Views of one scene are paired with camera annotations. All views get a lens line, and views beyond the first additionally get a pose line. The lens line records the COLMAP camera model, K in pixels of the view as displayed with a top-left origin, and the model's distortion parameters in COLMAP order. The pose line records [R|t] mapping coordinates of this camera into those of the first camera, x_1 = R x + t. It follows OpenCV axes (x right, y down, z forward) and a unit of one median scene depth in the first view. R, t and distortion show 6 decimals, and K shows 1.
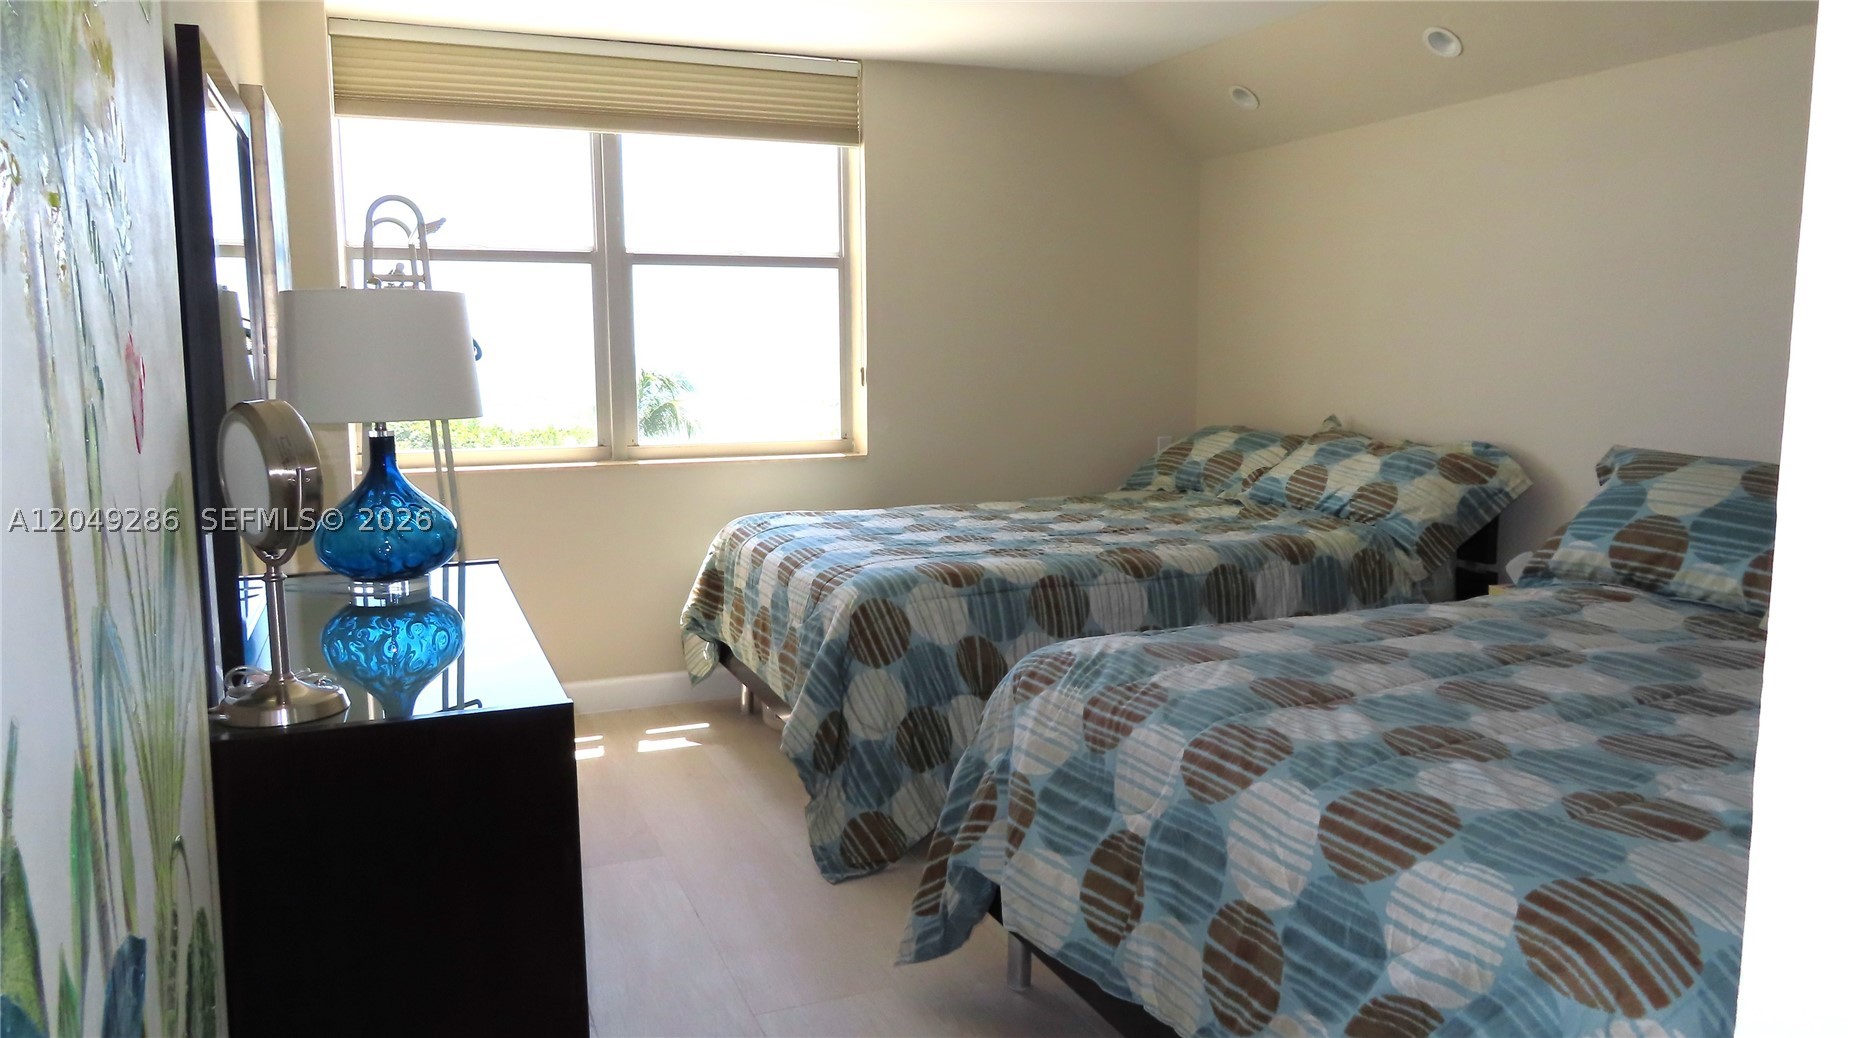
lens RADIAL K [[1323.3, 0, 933.2], [0, 1323.3, 518.0], [0, 0, 1]] dist [-0.006026, 0.004272]
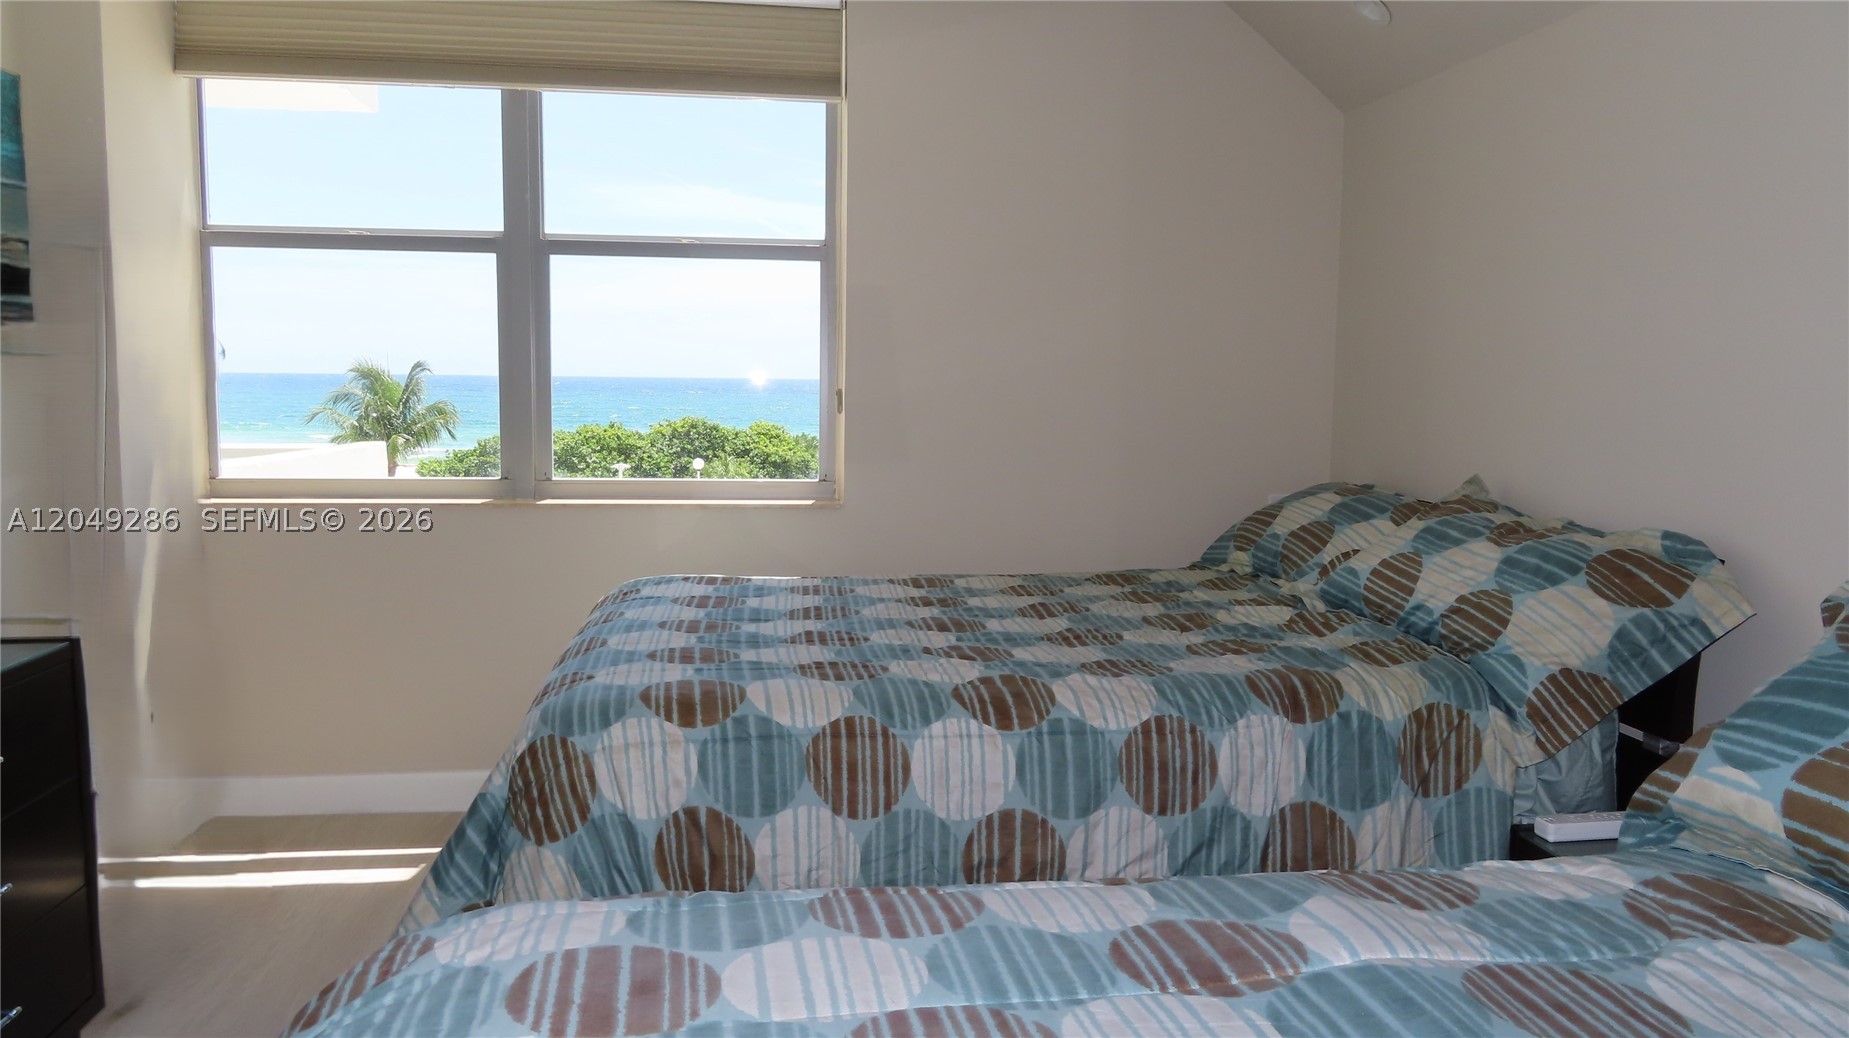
lens RADIAL K [[1323.3, 0, 927.4], [0, 1323.3, 520.1], [0, 0, 1]] dist [-0.006026, 0.004272]
pose [[0.964082, 0.046798, -0.261448, 0.246443], [-0.052056, 0.998557, -0.013219, -0.038190], [0.260452, 0.026354, 0.965127, 0.342057]]
